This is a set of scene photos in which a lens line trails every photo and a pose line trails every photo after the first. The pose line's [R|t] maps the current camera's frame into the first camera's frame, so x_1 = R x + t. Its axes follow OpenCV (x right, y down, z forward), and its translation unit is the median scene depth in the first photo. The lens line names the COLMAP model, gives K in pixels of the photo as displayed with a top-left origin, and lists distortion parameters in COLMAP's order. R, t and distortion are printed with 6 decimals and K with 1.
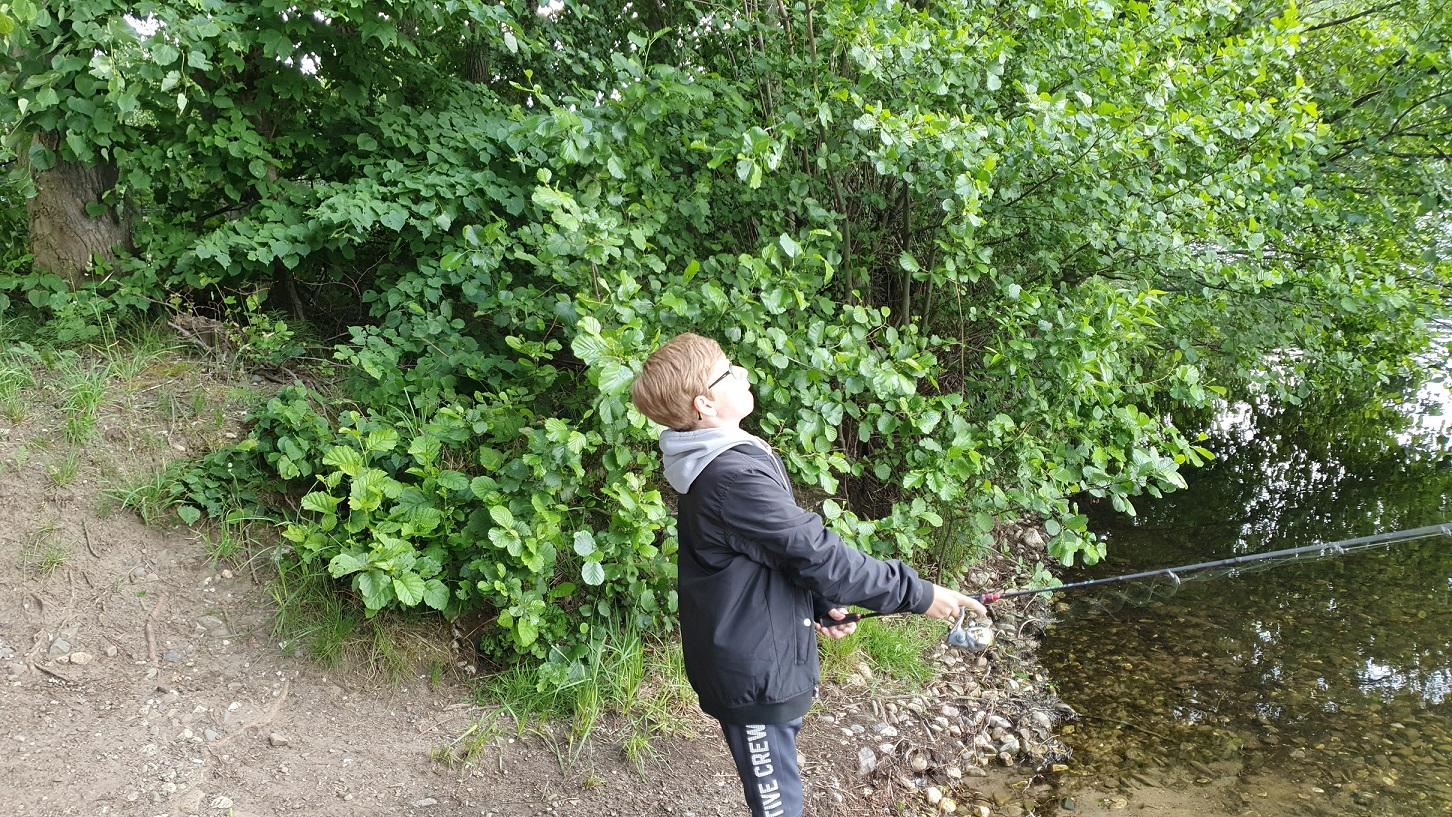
lens RADIAL K [[1155.3, 0, 726.0], [0, 1155.3, 408.5], [0, 0, 1]] dist [-0.004100, 0.000222]
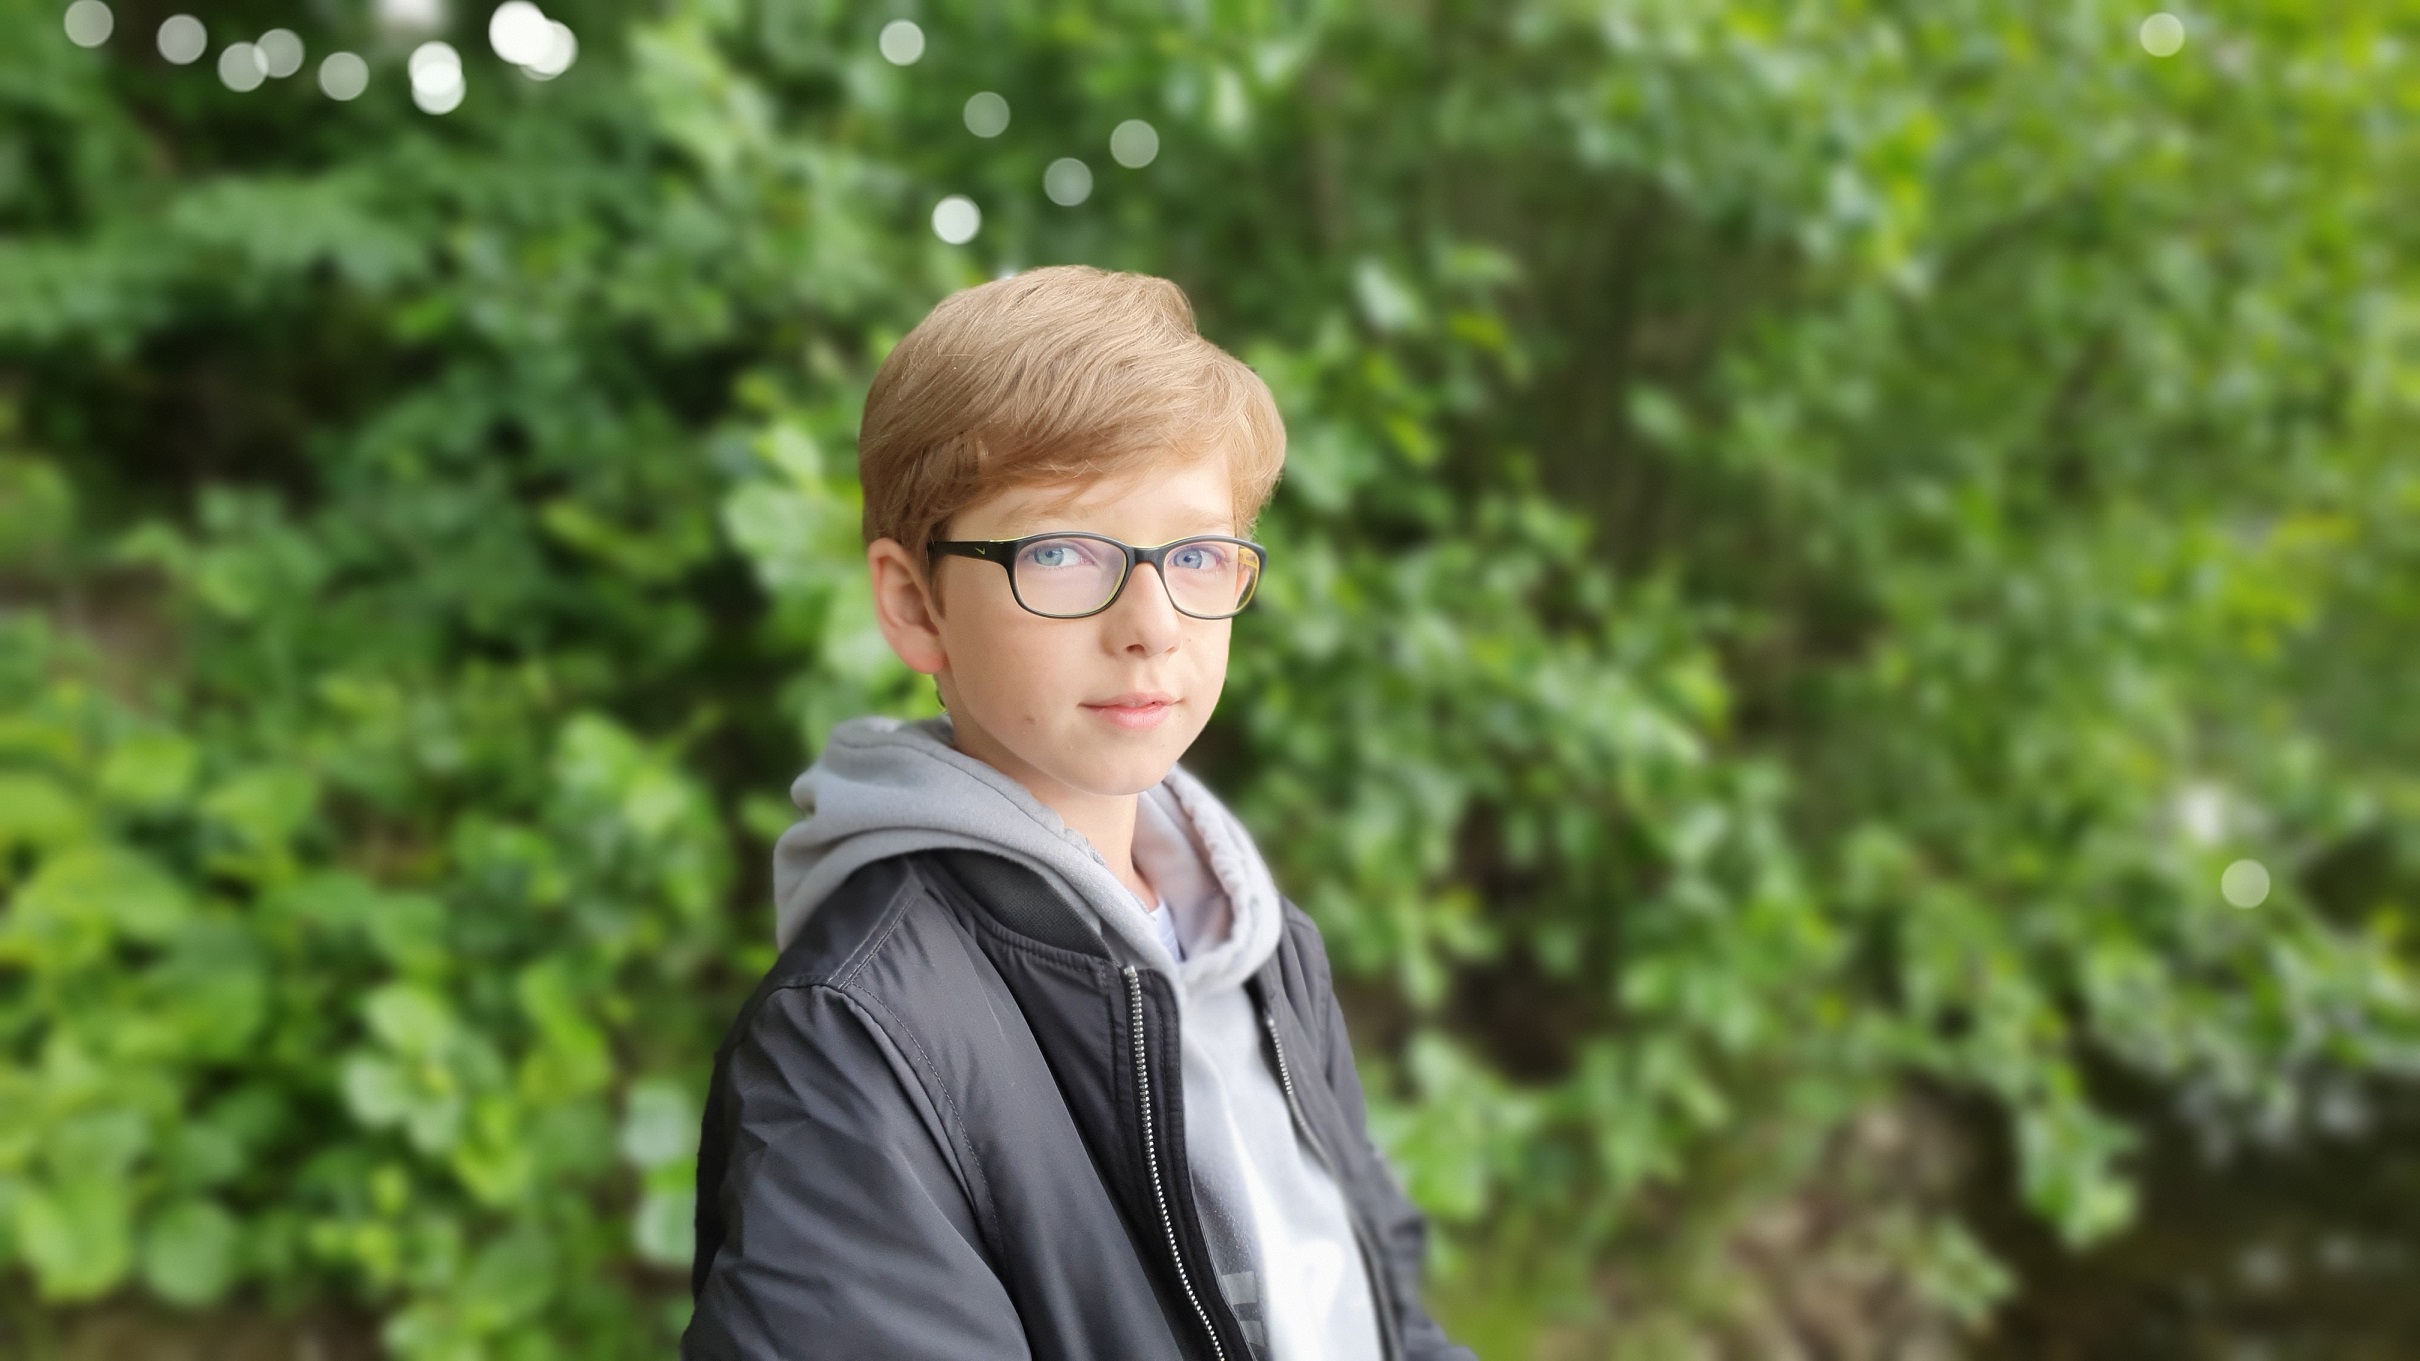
lens RADIAL K [[1925.5, 0, 1210.0], [0, 1925.5, 680.5], [0, 0, 1]] dist [-0.004100, 0.000222]
pose [[0.997544, 0.069567, 0.008100, 0.011396], [-0.068753, 0.994728, -0.076086, 0.021607], [-0.013350, 0.075342, 0.997068, 0.385465]]
